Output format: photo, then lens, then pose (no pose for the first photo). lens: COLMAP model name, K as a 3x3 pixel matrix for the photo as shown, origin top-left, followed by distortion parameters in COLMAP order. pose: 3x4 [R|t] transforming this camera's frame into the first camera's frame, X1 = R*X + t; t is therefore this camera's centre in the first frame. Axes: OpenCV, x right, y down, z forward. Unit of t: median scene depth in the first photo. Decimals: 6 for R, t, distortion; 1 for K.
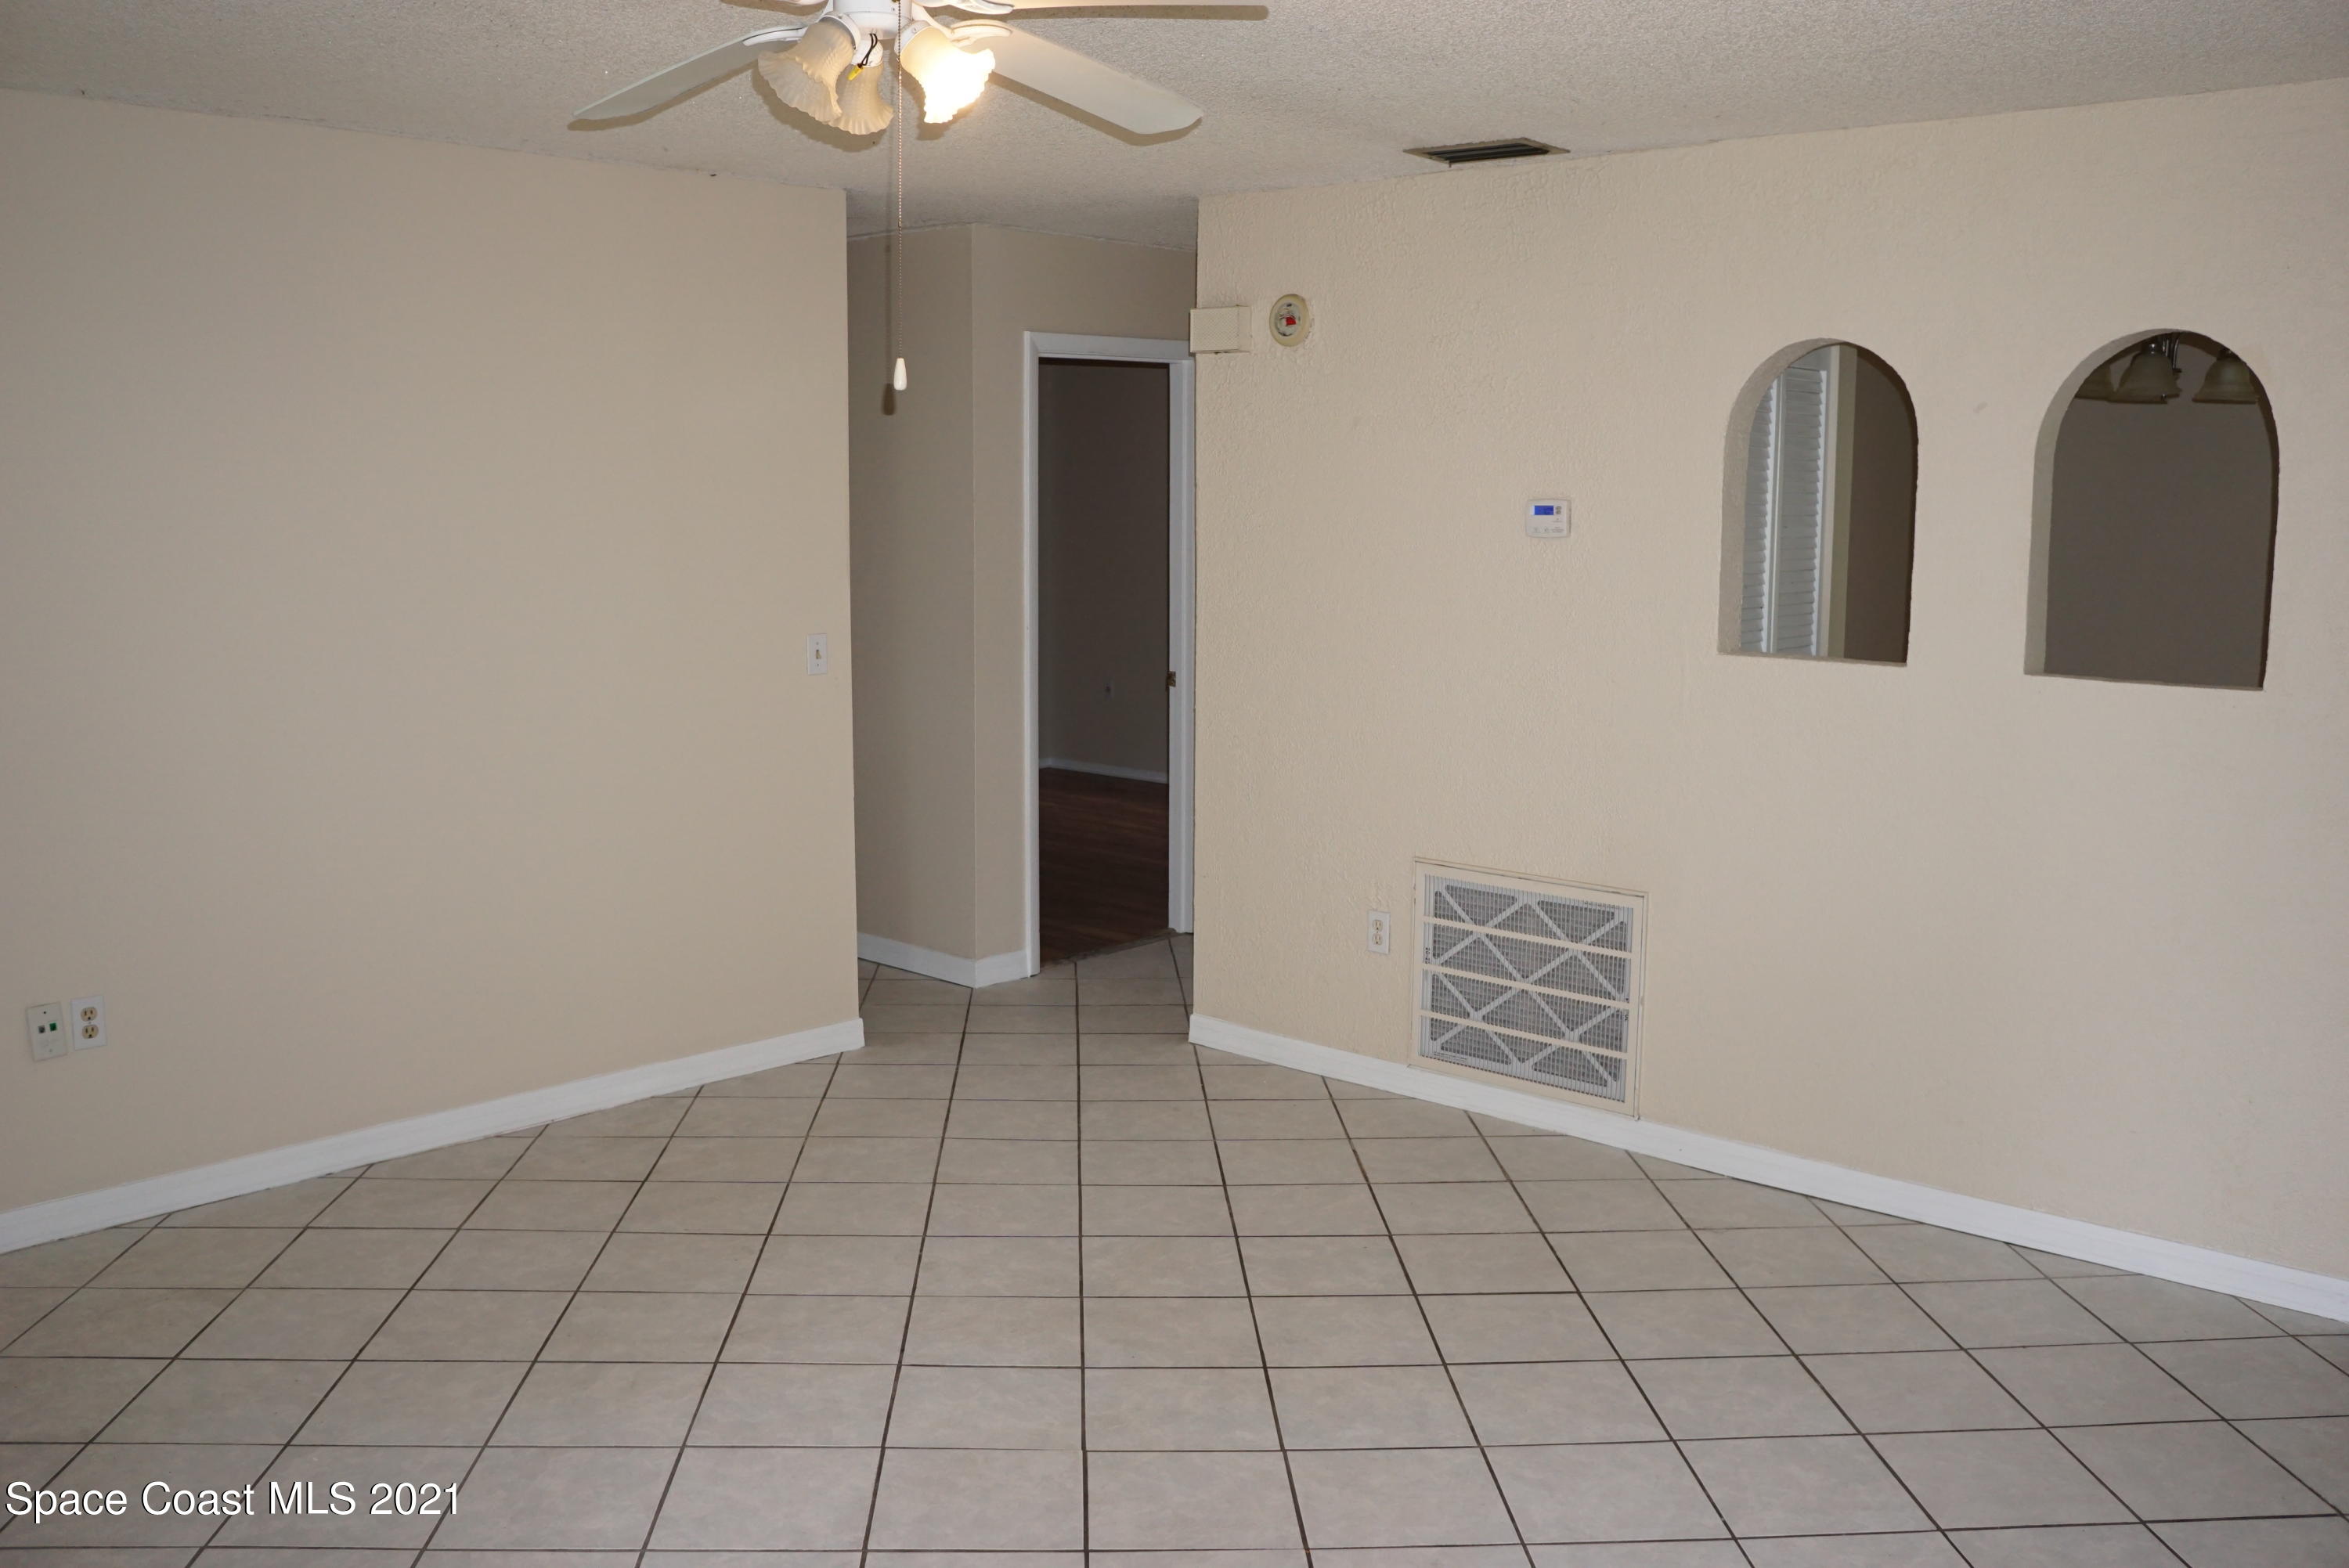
lens RADIAL K [[2040.2, 0, 1173.1], [0, 2040.2, 782.5], [0, 0, 1]] dist [-0.158347, 0.128776]
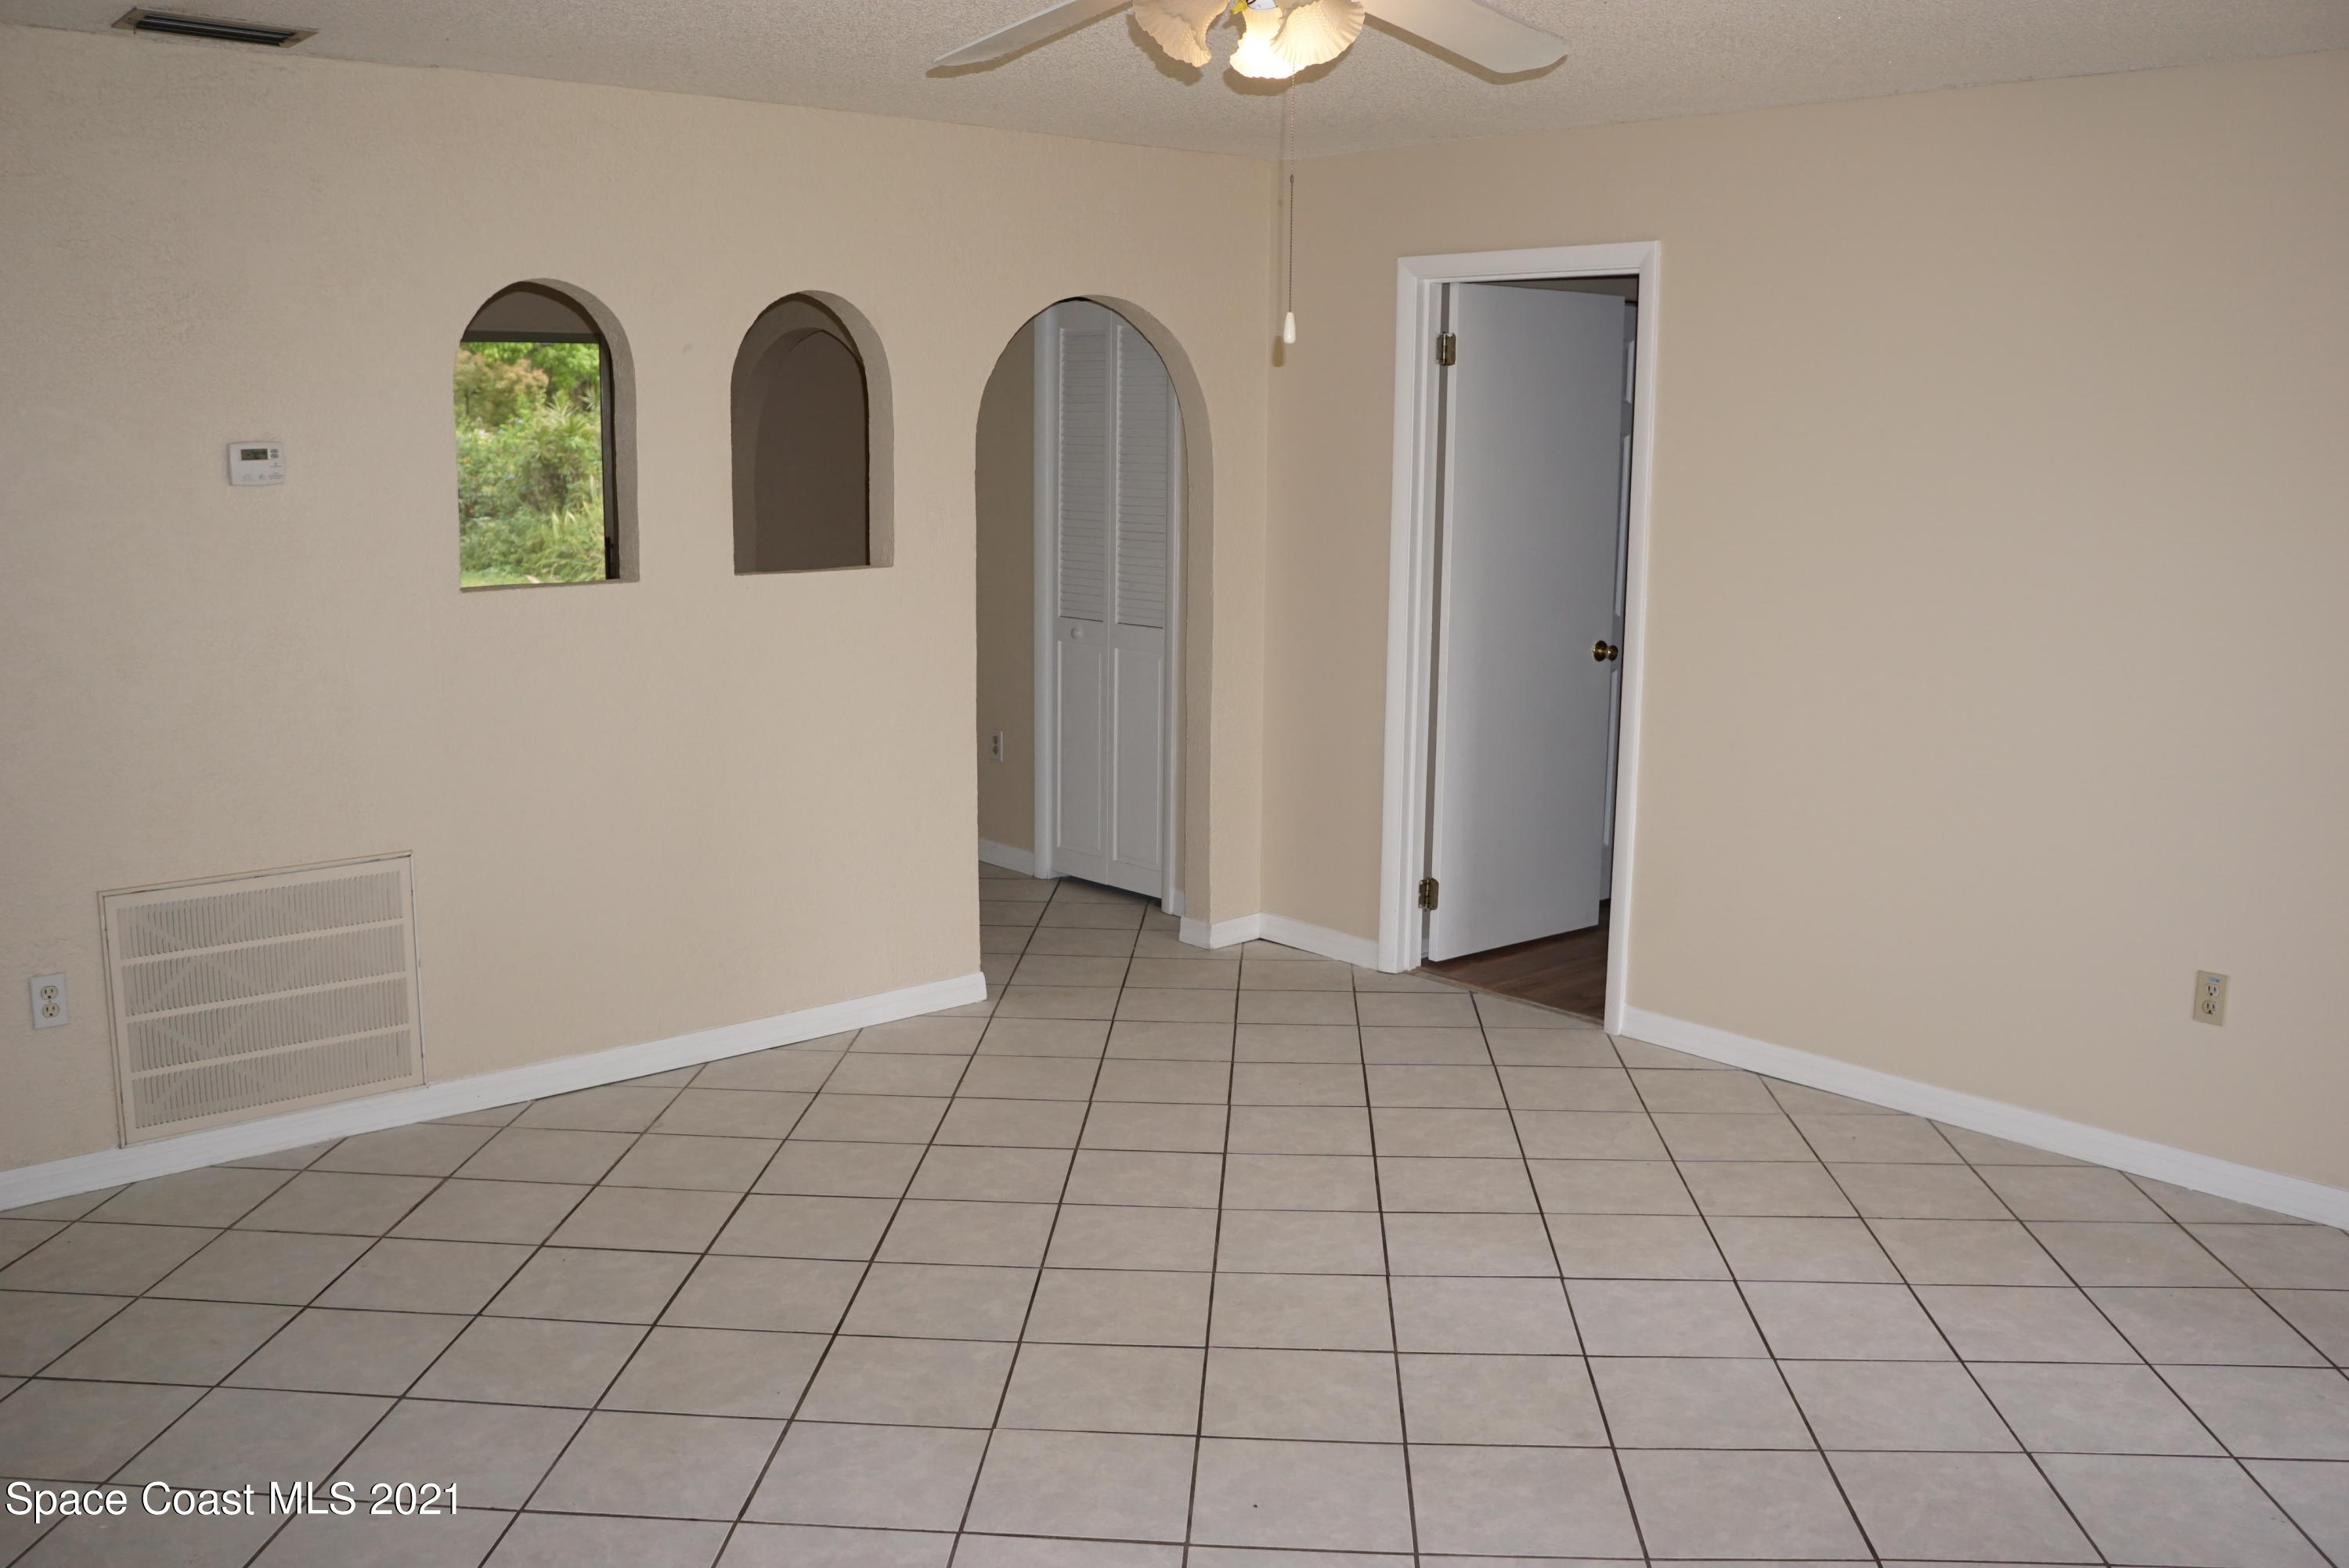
lens RADIAL K [[2040.2, 0, 1156.8], [0, 2040.2, 783.0], [0, 0, 1]] dist [-0.158347, 0.128776]
pose [[0.110958, -0.179889, 0.977409, -0.670681], [0.134510, 0.977150, 0.164572, -0.088302], [-0.984680, 0.113211, 0.132620, 0.545616]]
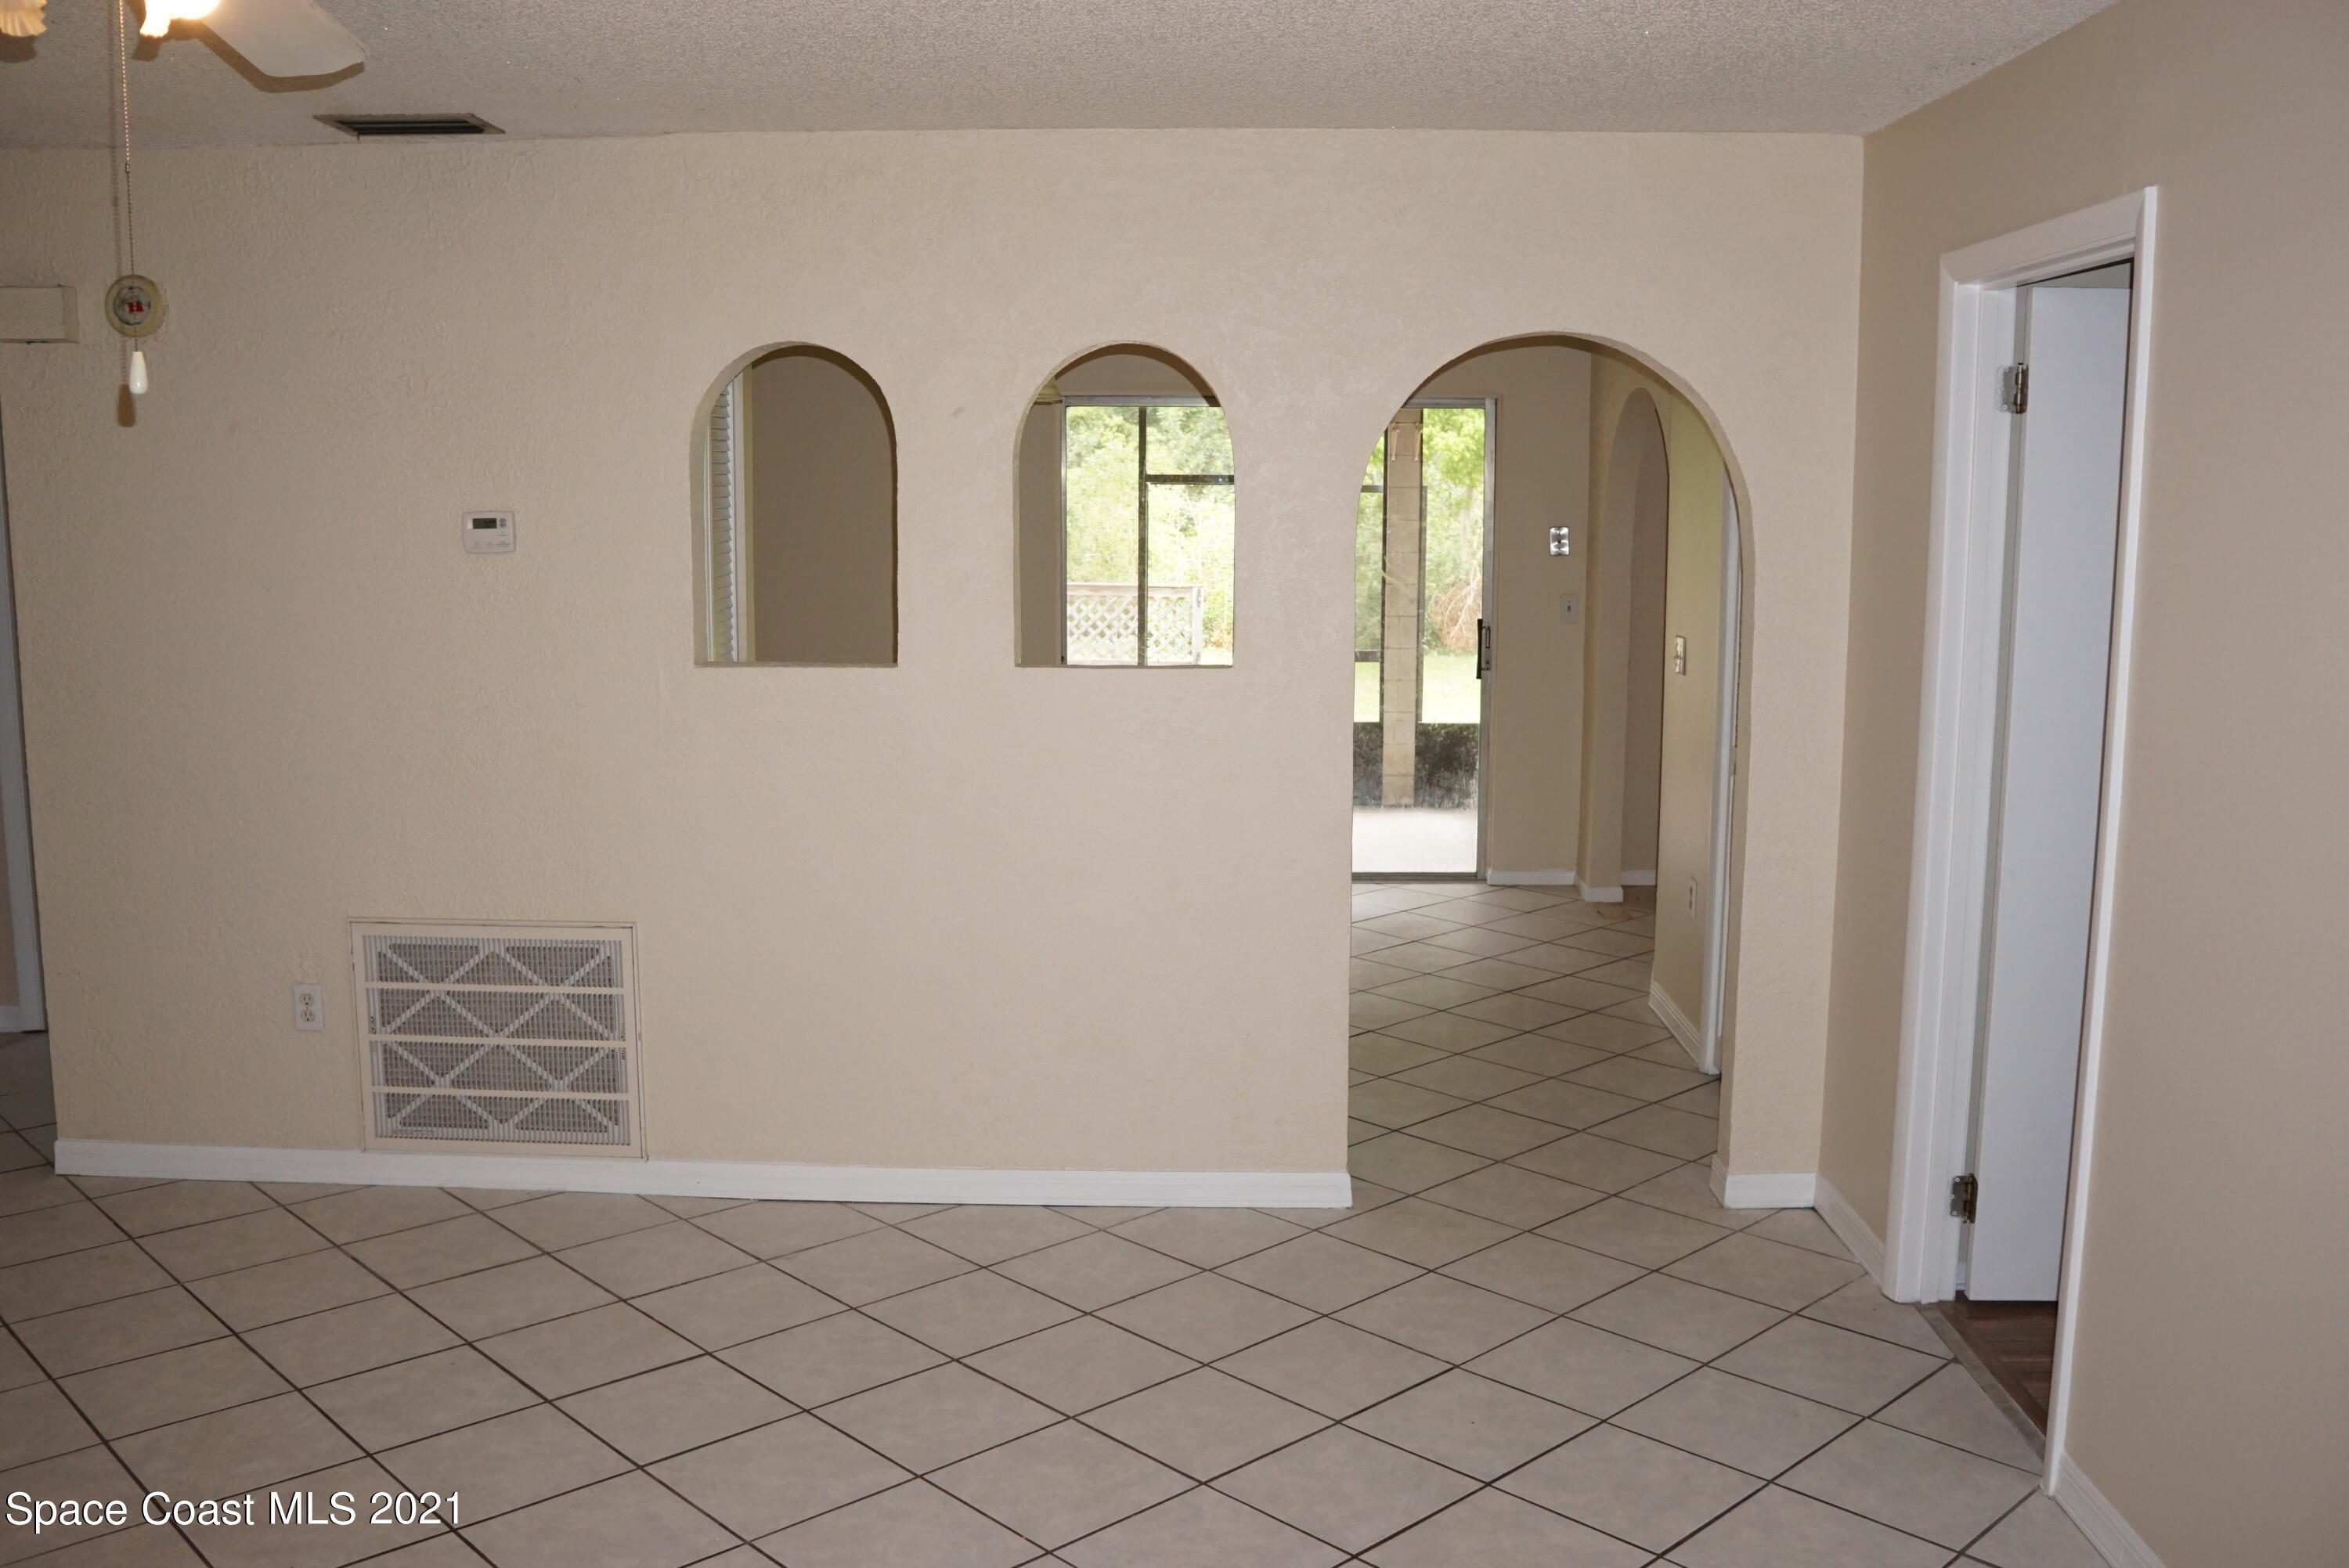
lens RADIAL K [[2040.2, 0, 1163.5], [0, 2040.2, 779.8], [0, 0, 1]] dist [-0.158347, 0.128776]
pose [[0.759753, -0.096242, 0.643050, -0.187088], [0.094345, 0.994836, 0.037424, -0.025178], [-0.643330, 0.032236, 0.764910, 0.118808]]
